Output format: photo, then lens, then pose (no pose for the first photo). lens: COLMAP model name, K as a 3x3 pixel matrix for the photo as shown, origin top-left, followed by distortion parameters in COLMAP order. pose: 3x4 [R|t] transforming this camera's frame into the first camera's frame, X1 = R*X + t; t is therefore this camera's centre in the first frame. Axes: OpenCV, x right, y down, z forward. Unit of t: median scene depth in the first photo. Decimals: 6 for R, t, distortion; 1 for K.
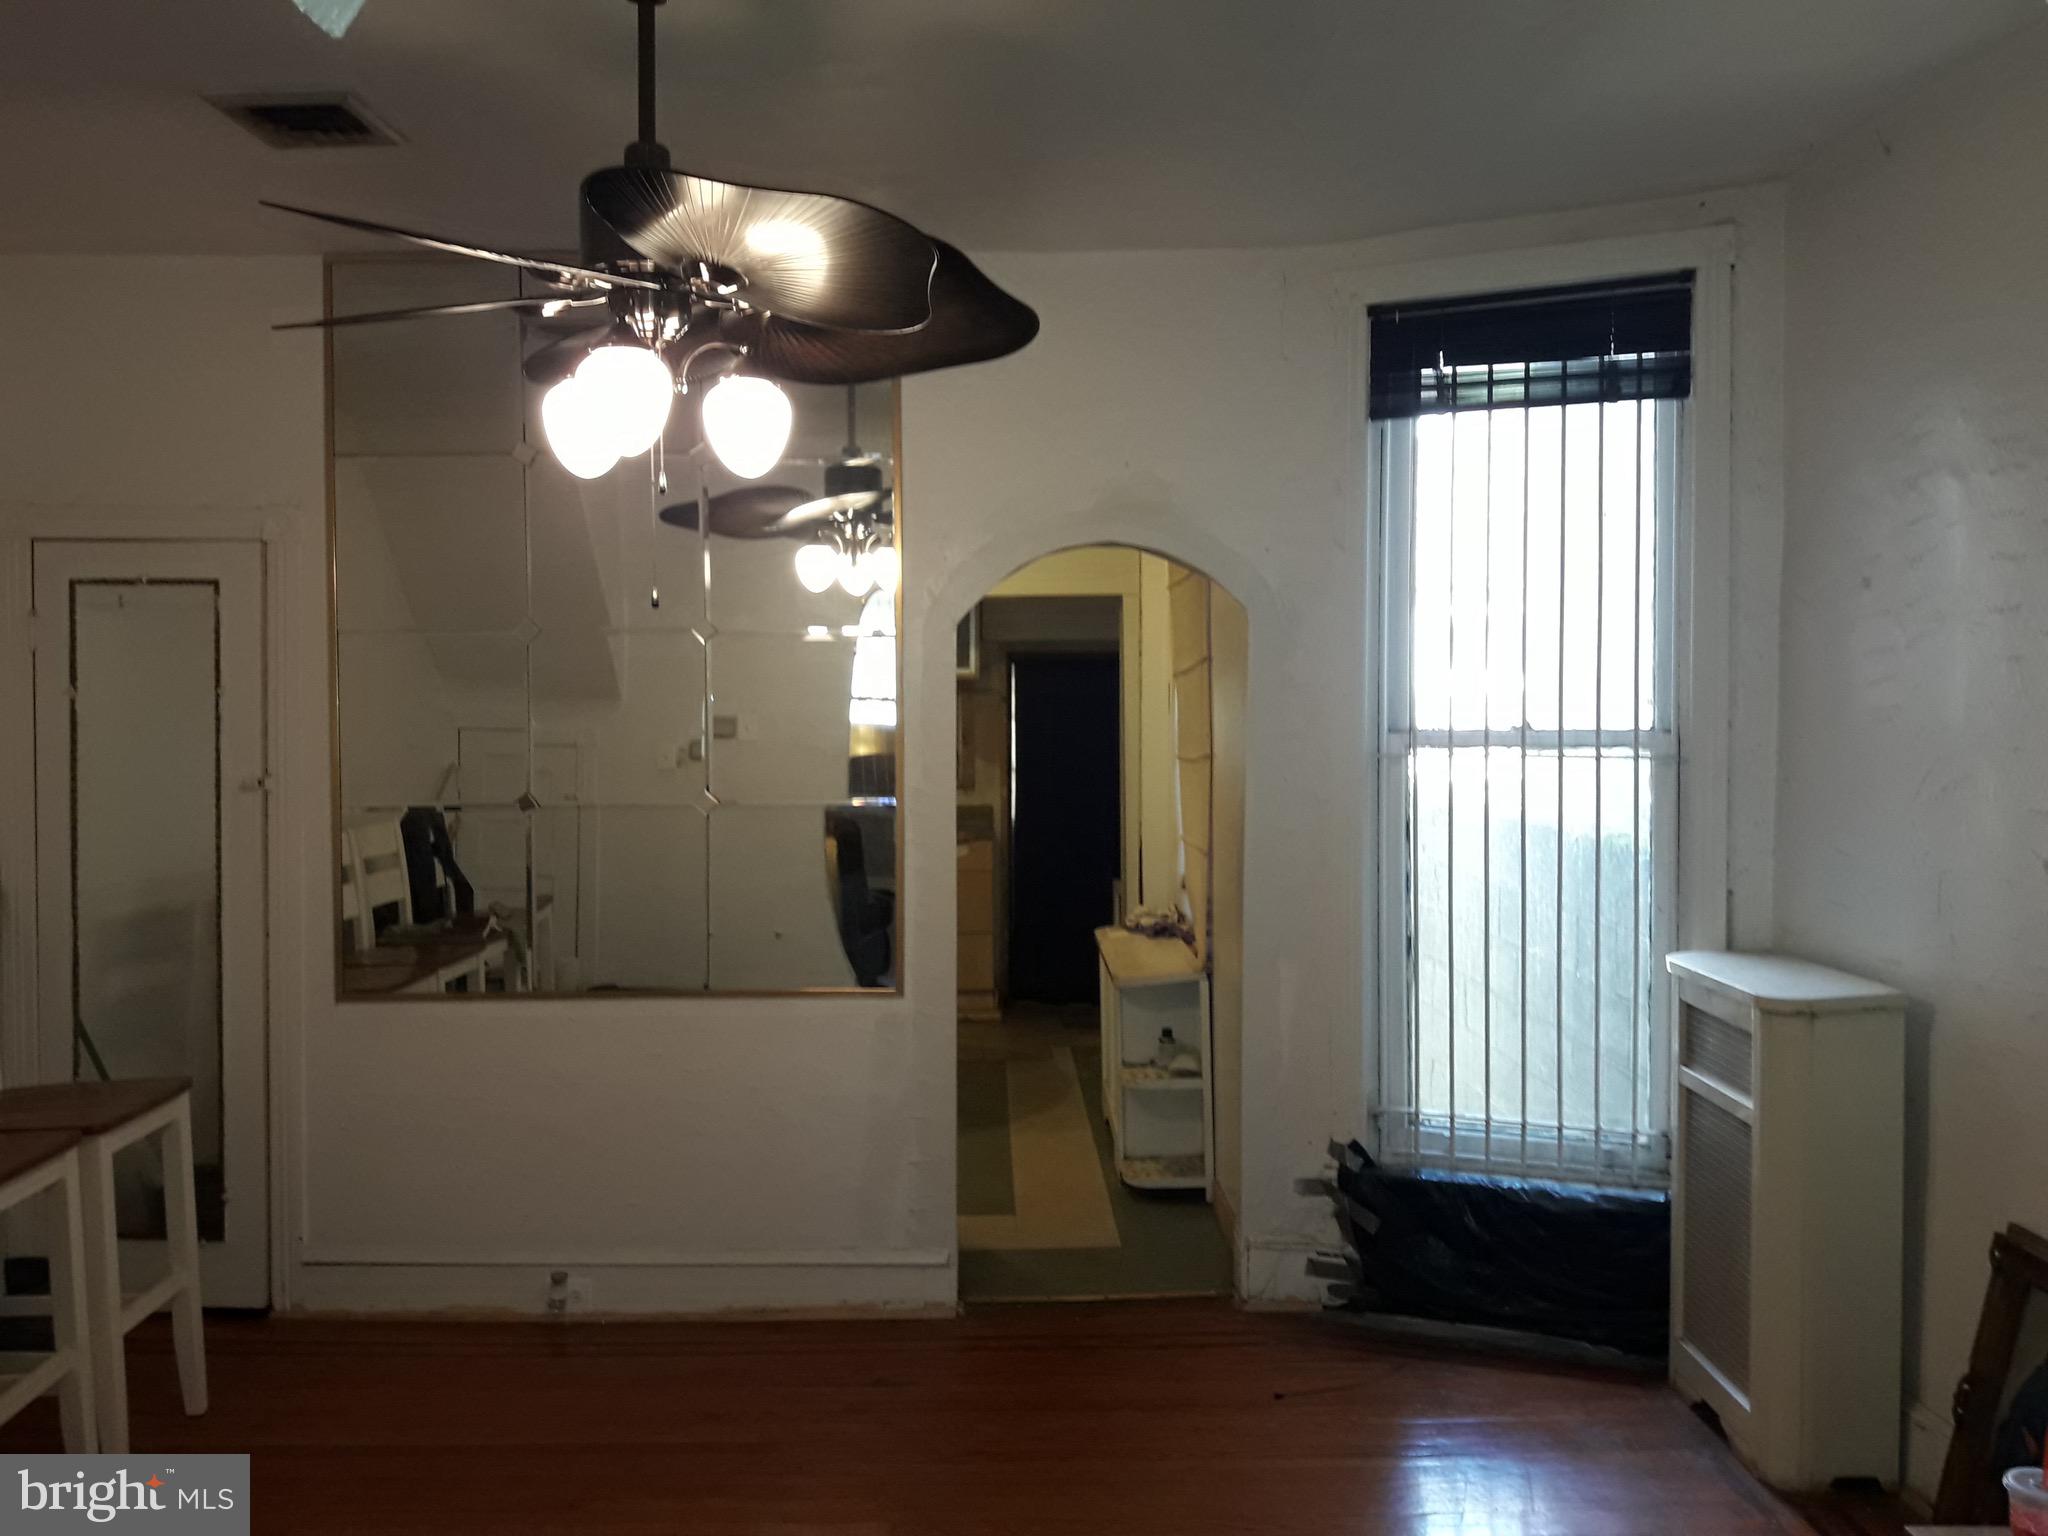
lens RADIAL K [[1643.8, 0, 990.8], [0, 1643.8, 756.6], [0, 0, 1]] dist [0.162986, -0.386735]
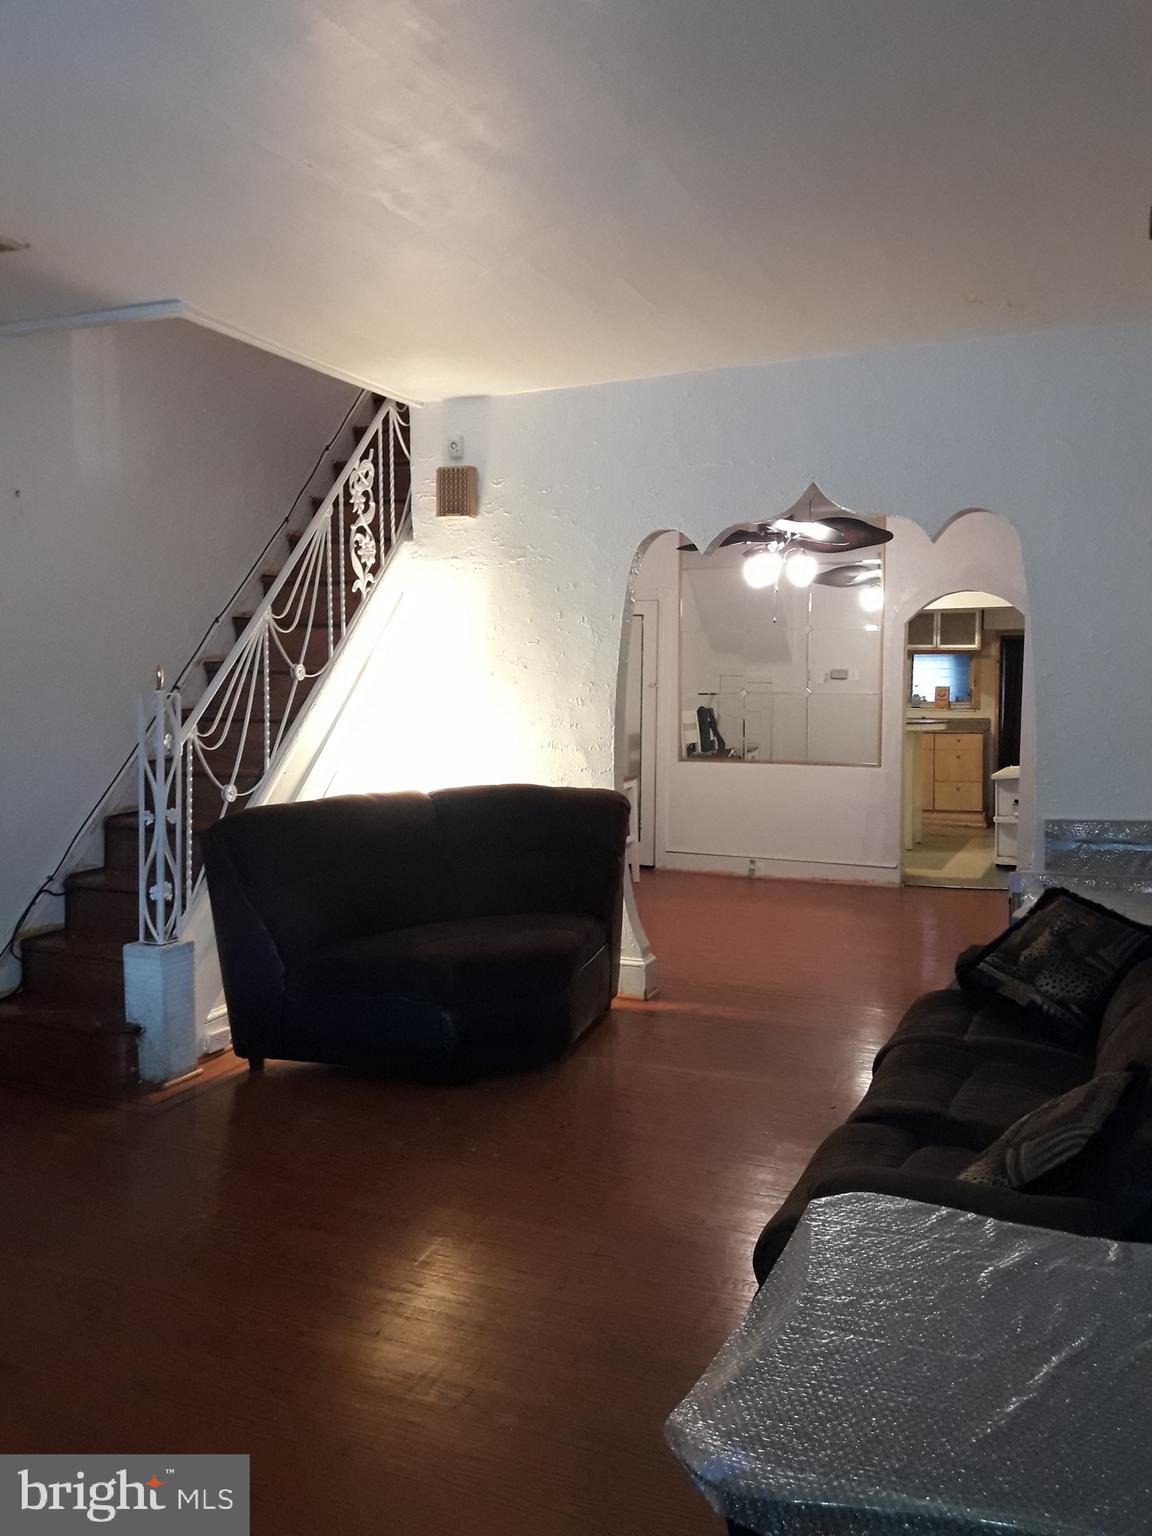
lens RADIAL K [[1232.8, 0, 583.7], [0, 1232.8, 752.6], [0, 0, 1]] dist [0.162986, -0.386735]
pose [[0.914433, 0.026863, -0.403844, 0.310789], [-0.016979, 0.999463, 0.028036, 0.075355], [0.404380, -0.018780, 0.914398, -0.994014]]
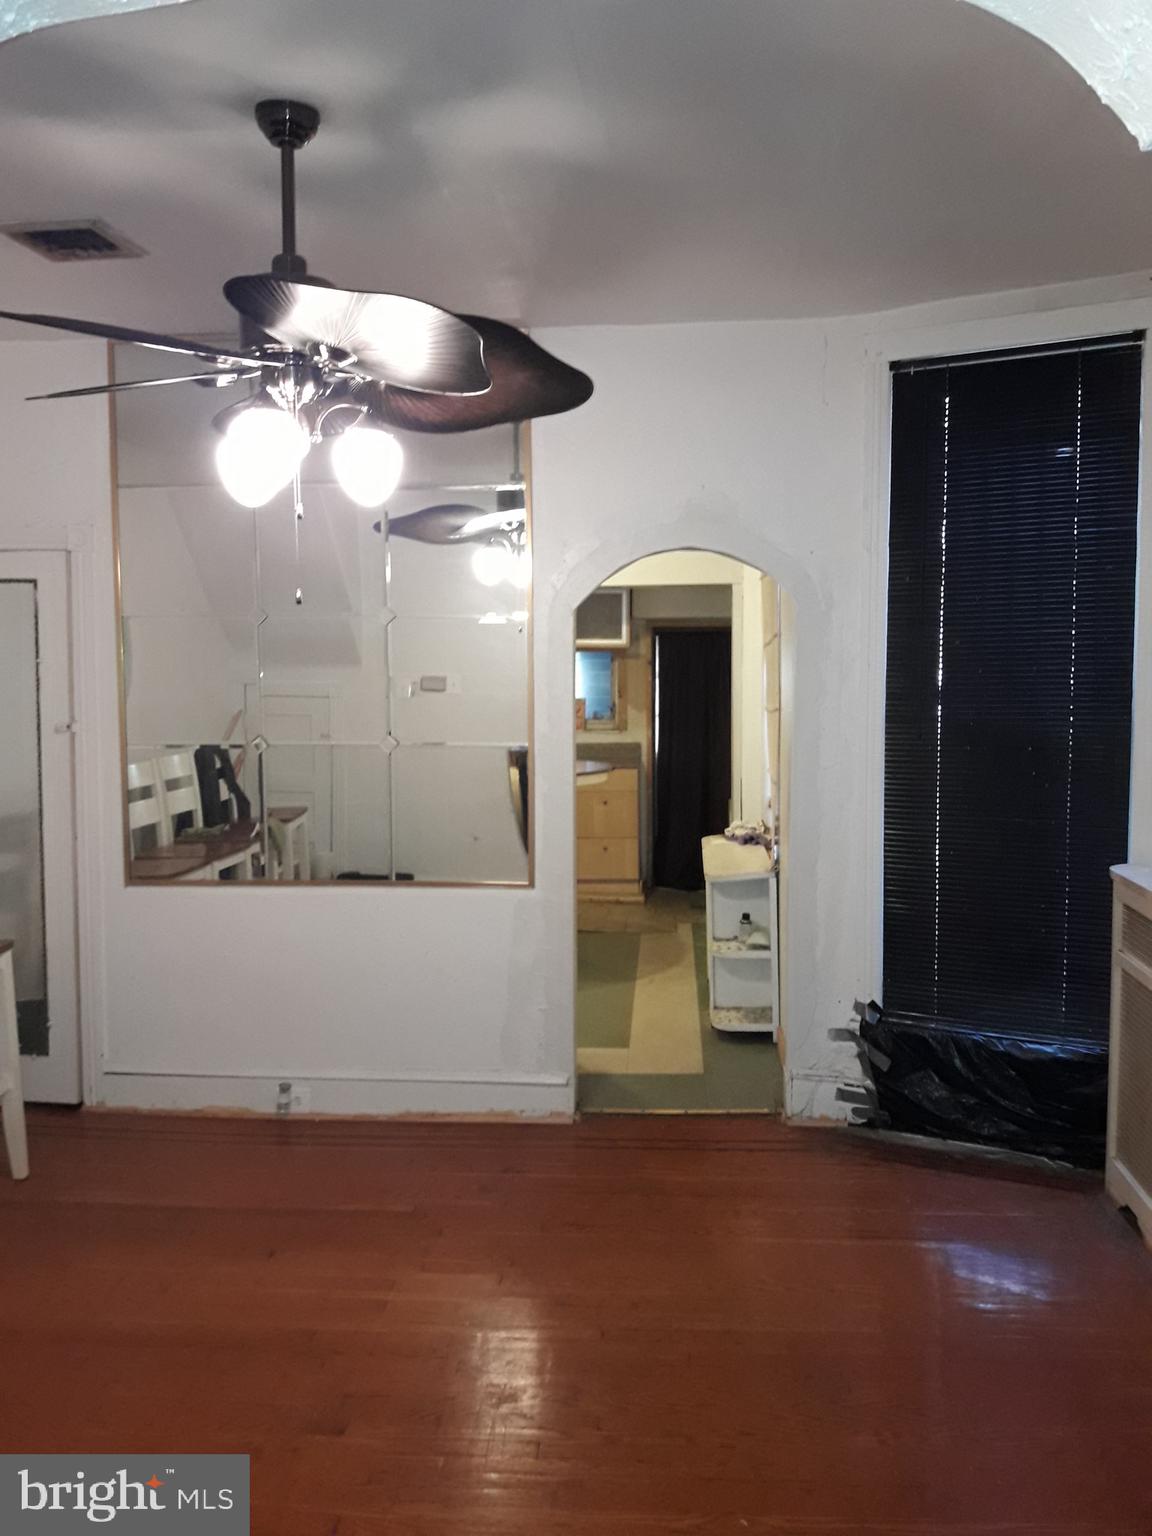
lens RADIAL K [[1232.8, 0, 583.7], [0, 1232.8, 752.6], [0, 0, 1]] dist [0.162986, -0.386735]
pose [[0.997045, 0.005999, -0.076579, 0.063458], [-0.002790, 0.999116, 0.041948, -0.007409], [0.076763, -0.041610, 0.996181, 0.002639]]
